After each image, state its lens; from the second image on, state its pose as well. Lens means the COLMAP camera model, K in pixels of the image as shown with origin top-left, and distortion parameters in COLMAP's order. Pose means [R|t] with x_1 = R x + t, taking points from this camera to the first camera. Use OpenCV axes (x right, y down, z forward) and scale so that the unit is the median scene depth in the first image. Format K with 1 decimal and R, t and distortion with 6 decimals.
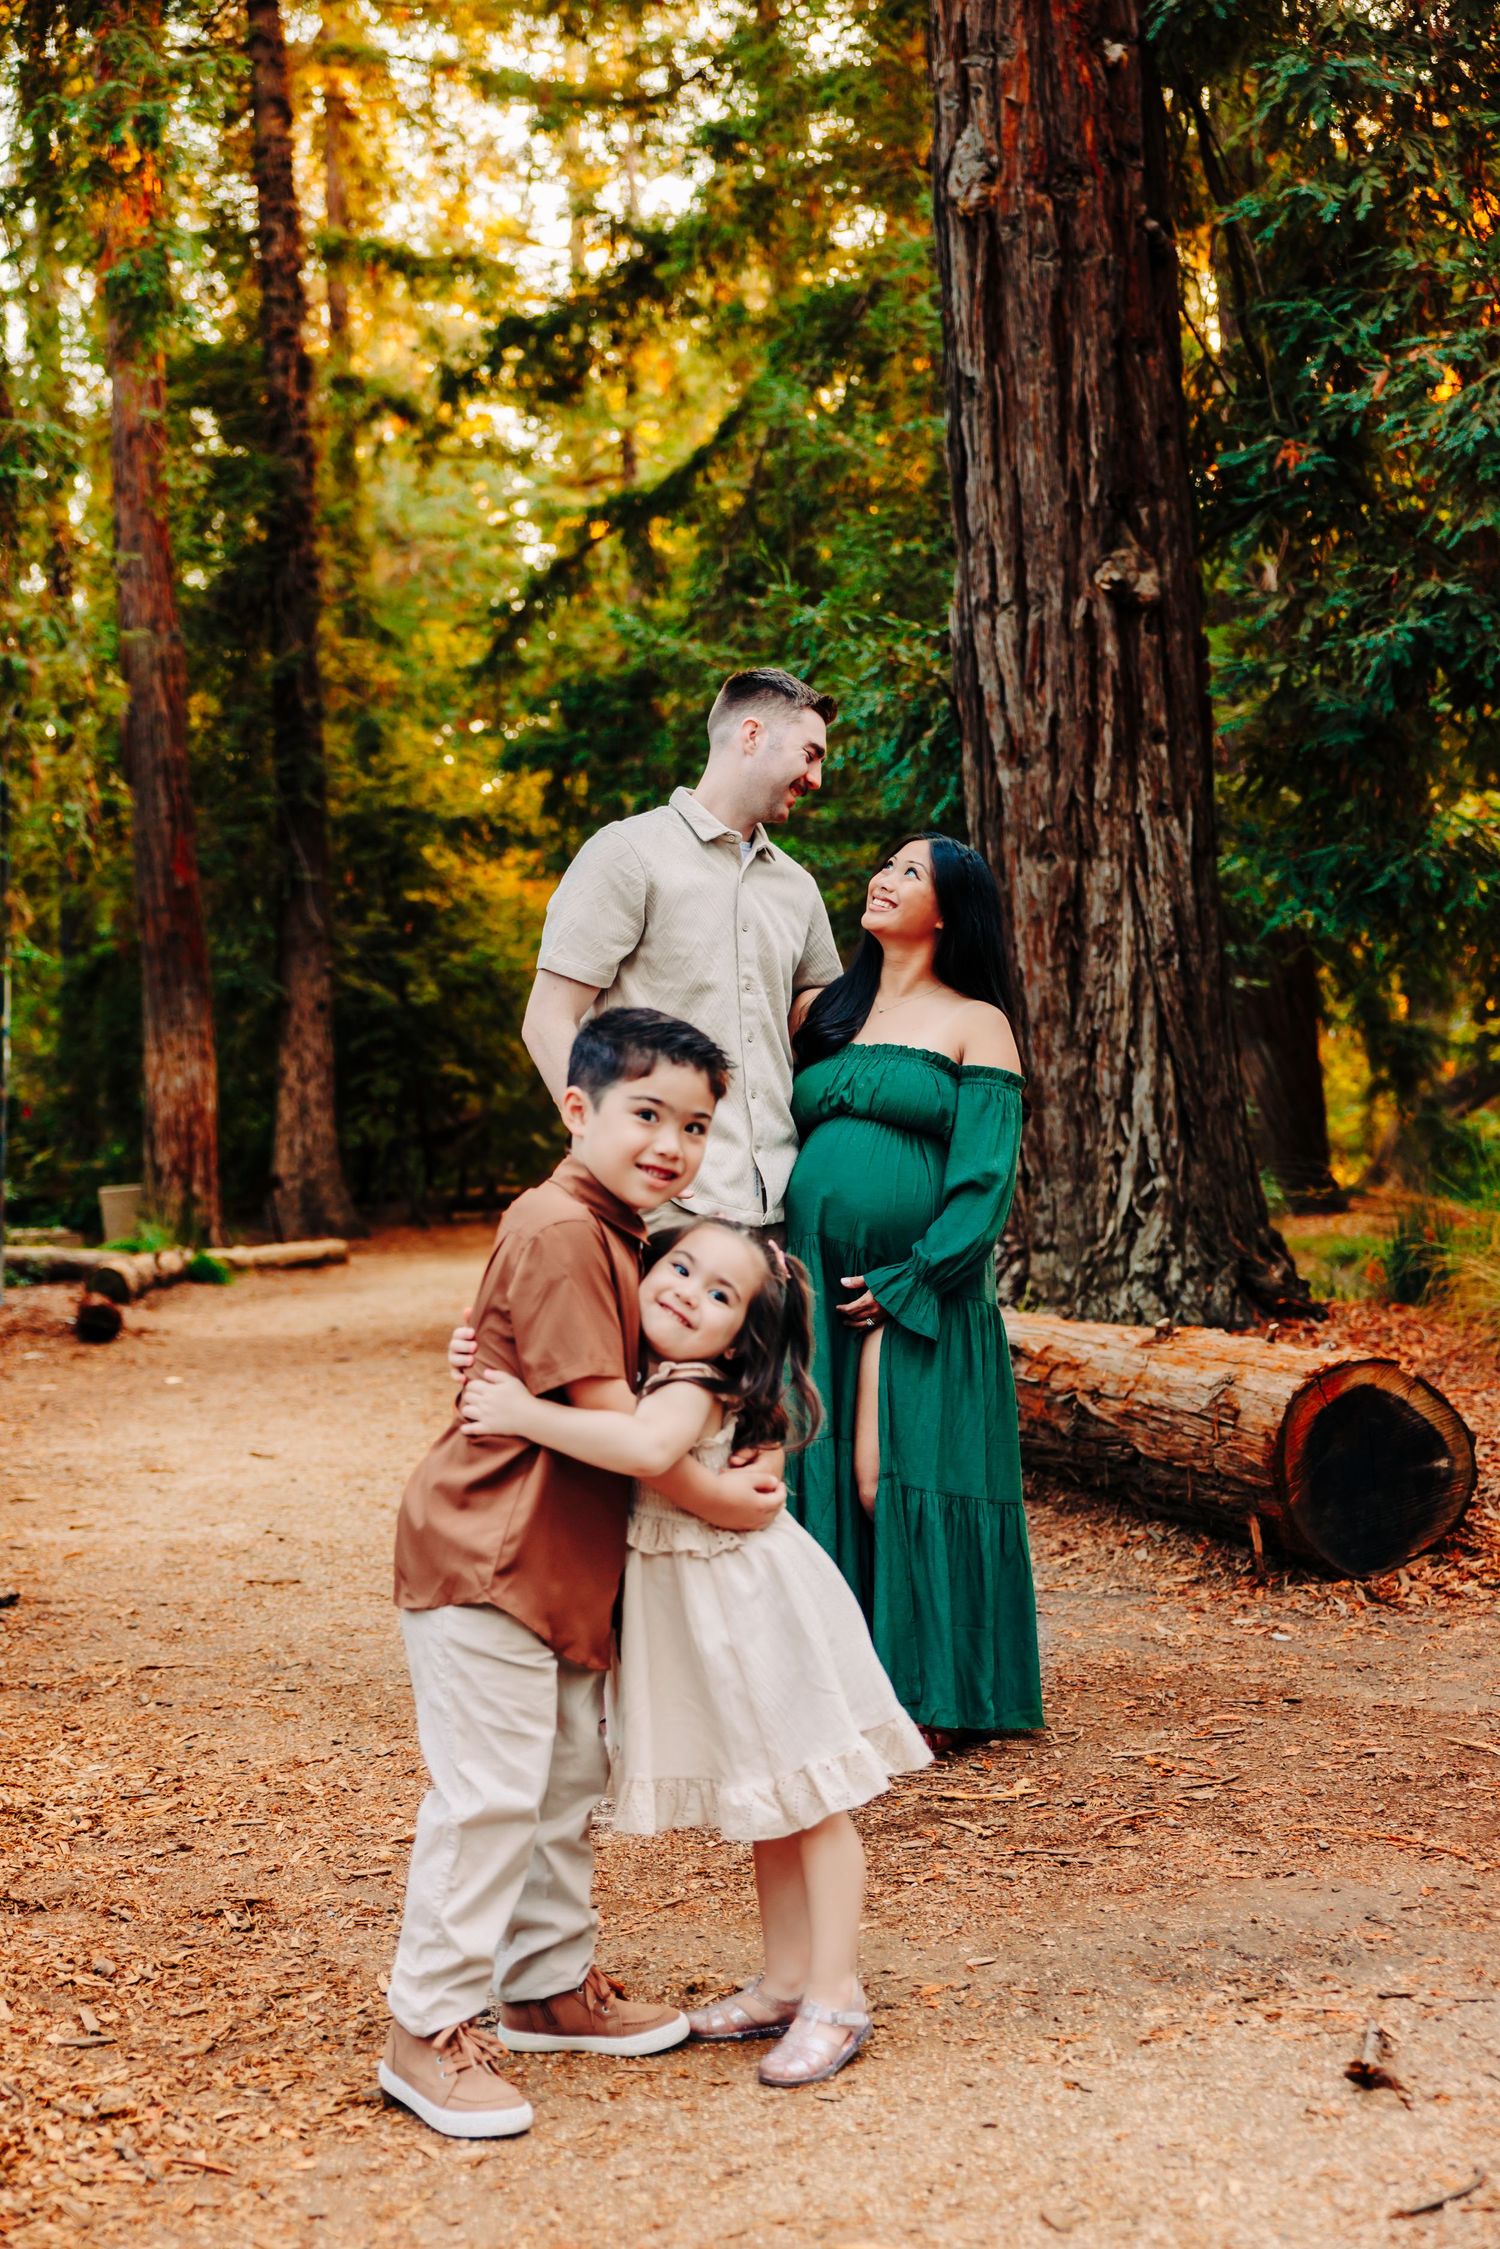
lens RADIAL K [[2914.5, 0, 713.1], [0, 2914.5, 1177.4], [0, 0, 1]] dist [0.003808, -0.007990]
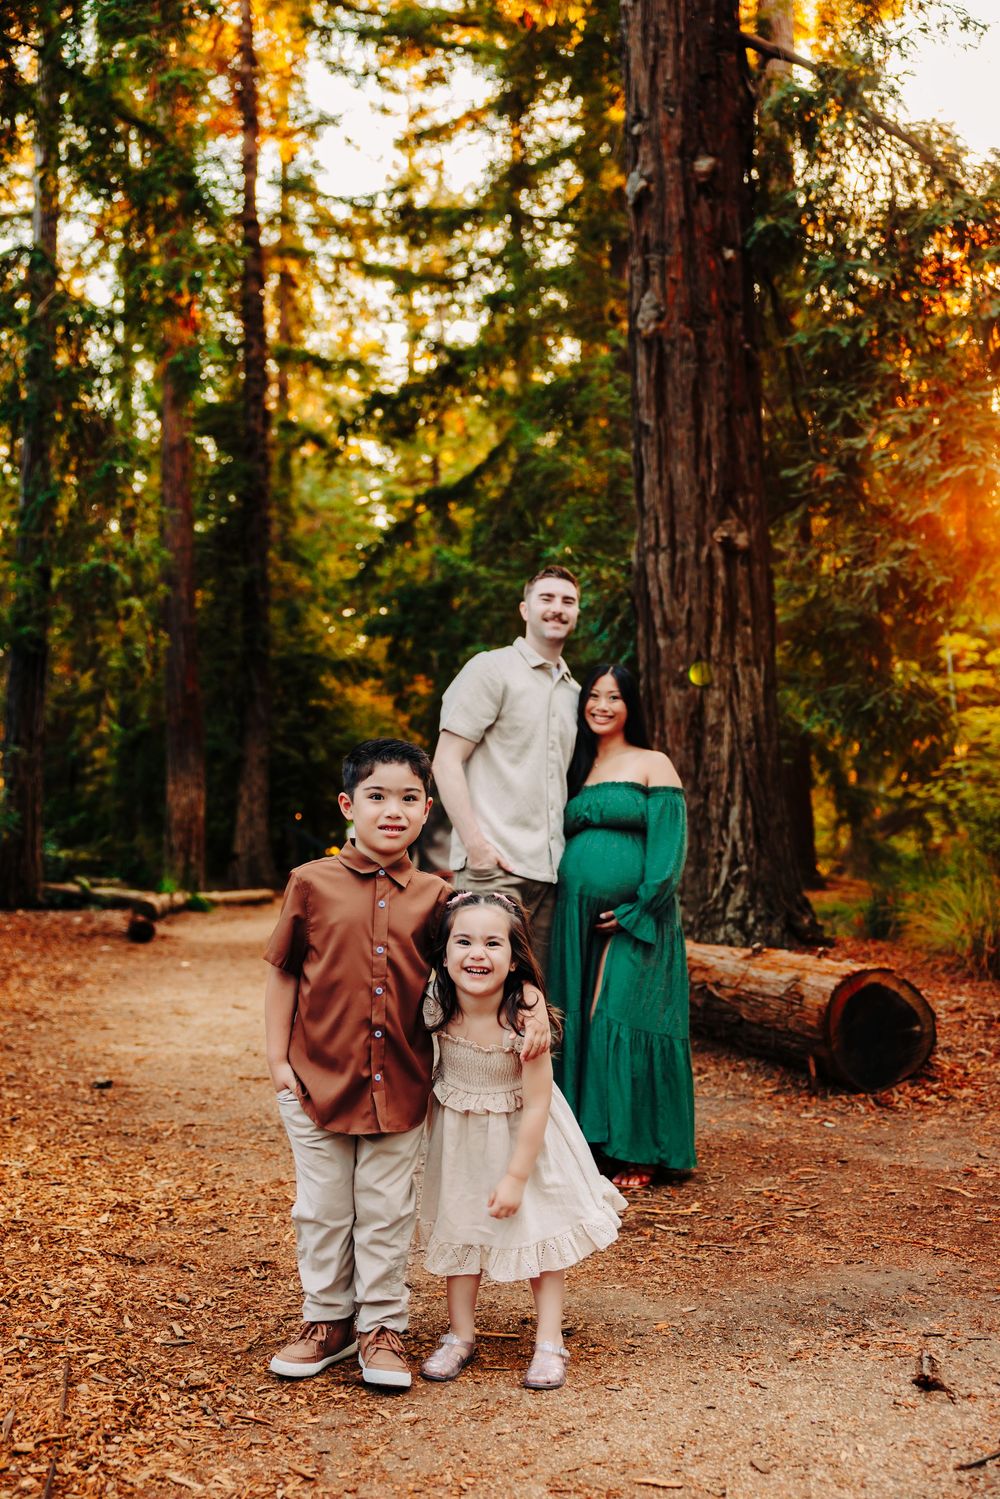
lens RADIAL K [[1595.6, 0, 471.1], [0, 1595.6, 772.4], [0, 0, 1]] dist [-0.030317, 0.023695]
pose [[0.999621, 0.027481, 0.001668, -0.017937], [-0.027344, 0.998038, -0.056322, 0.002642], [-0.003213, 0.056255, 0.998411, 0.014254]]
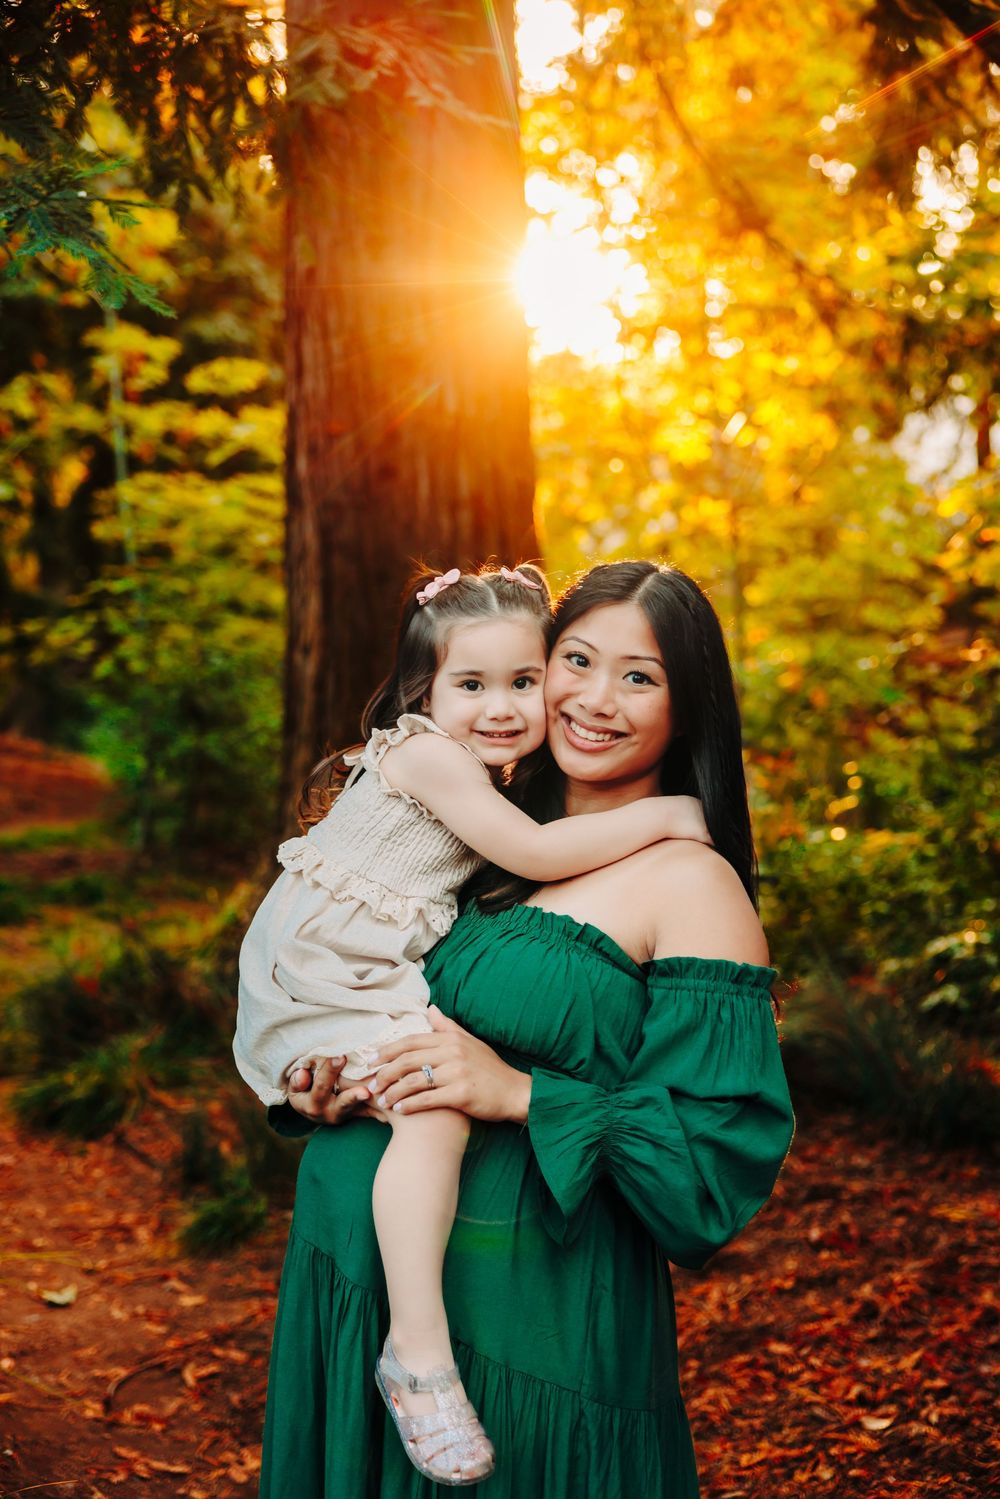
lens RADIAL K [[2069.0, 0, 500.8], [0, 2069.0, 767.0], [0, 0, 1]] dist [0.020483, 0.011265]
pose [[0.912576, 0.017608, 0.408528, 0.266409], [-0.036350, 0.998610, 0.038159, -0.075683], [-0.407289, -0.049673, 0.911948, 0.657427]]
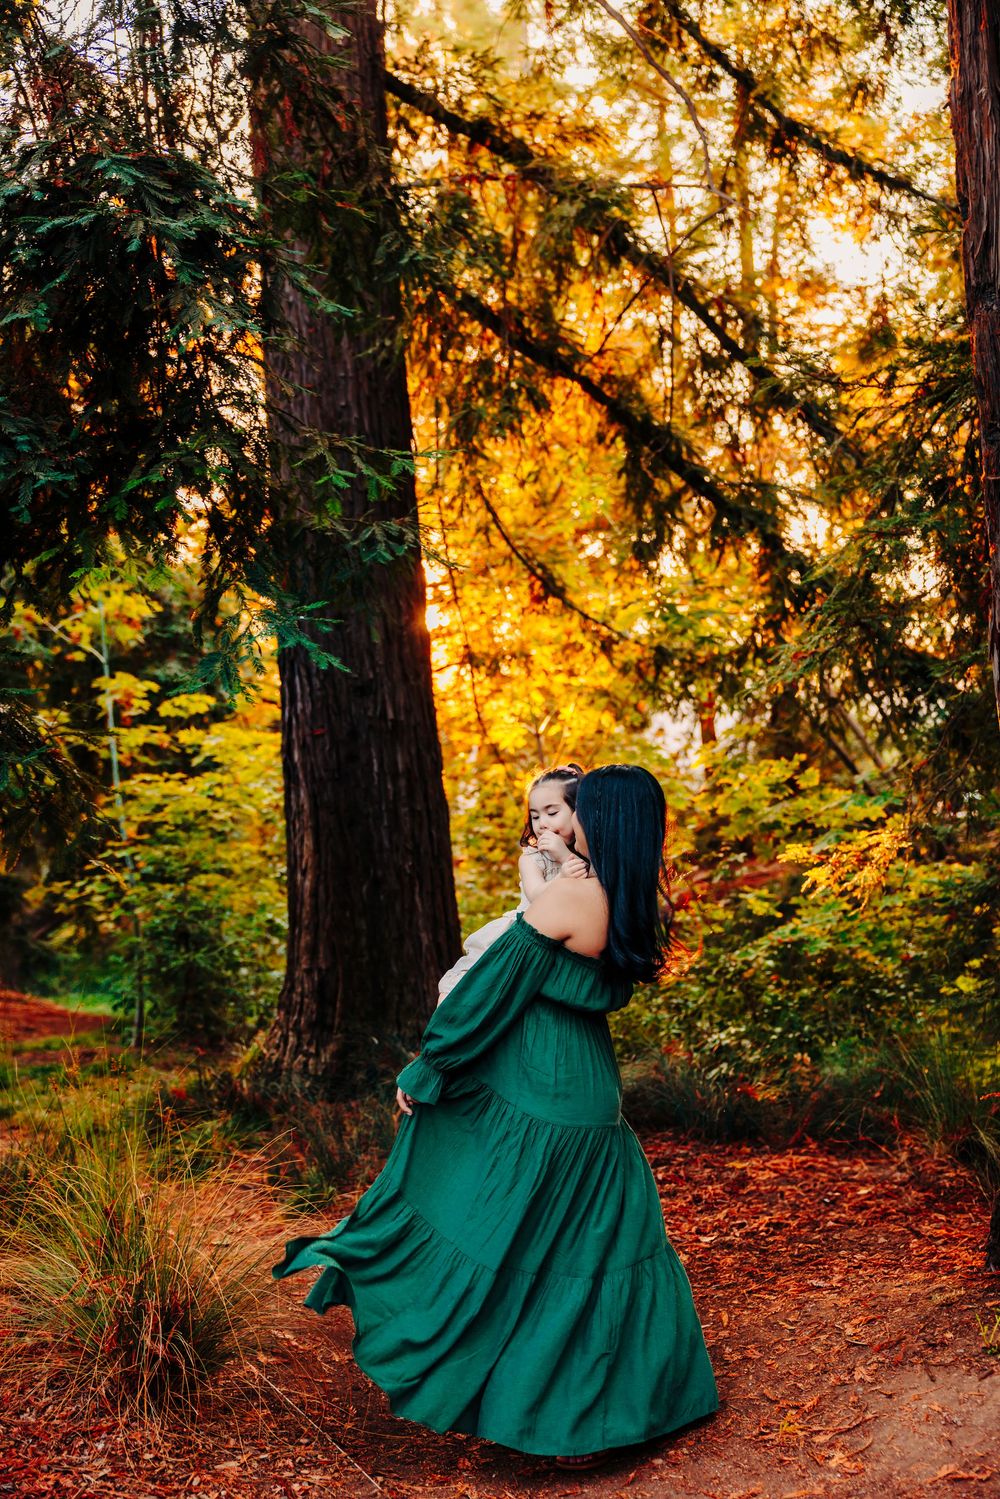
lens RADIAL K [[1647.3, 0, 506.8], [0, 1647.3, 750.3], [0, 0, 1]] dist [-0.005866, 0.007689]
pose [[0.867996, 0.039676, 0.494984, 0.147653], [0.020306, 0.993133, -0.115215, -0.046931], [-0.496156, 0.110057, 0.861230, 0.508504]]
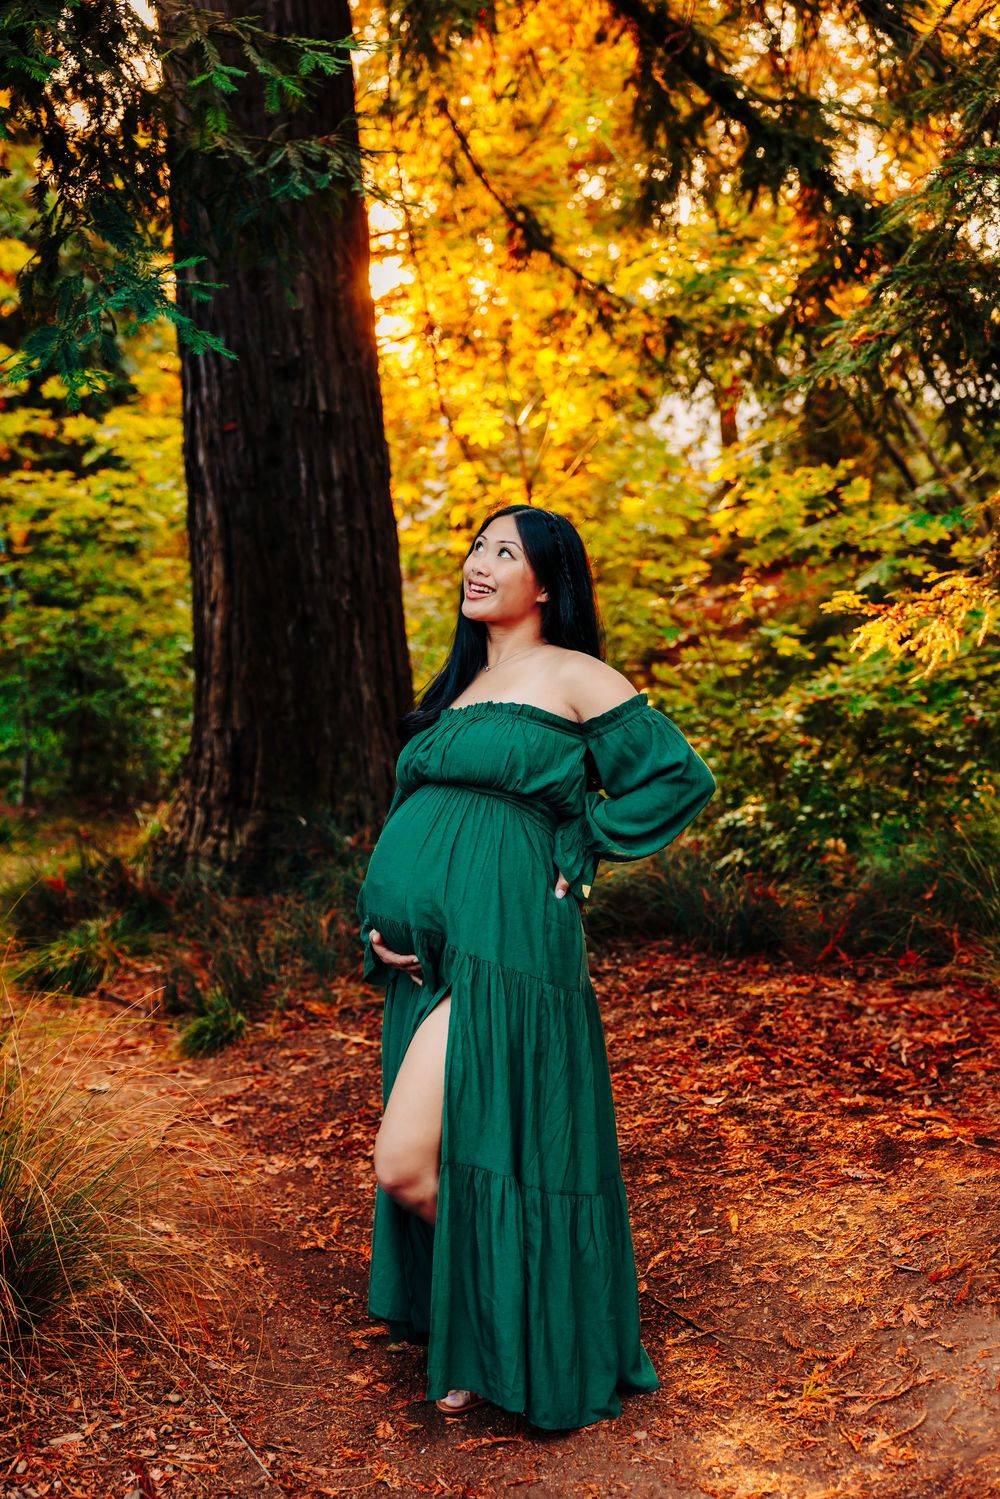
lens RADIAL K [[1947.8, 0, 500.0], [0, 1947.8, 749.5], [0, 0, 1]] dist [0.011233, -0.040175]
pose [[0.864118, -0.031059, 0.502330, 0.183423], [0.010397, 0.998983, 0.043882, -0.060879], [-0.503182, -0.032697, 0.863562, 0.558037]]
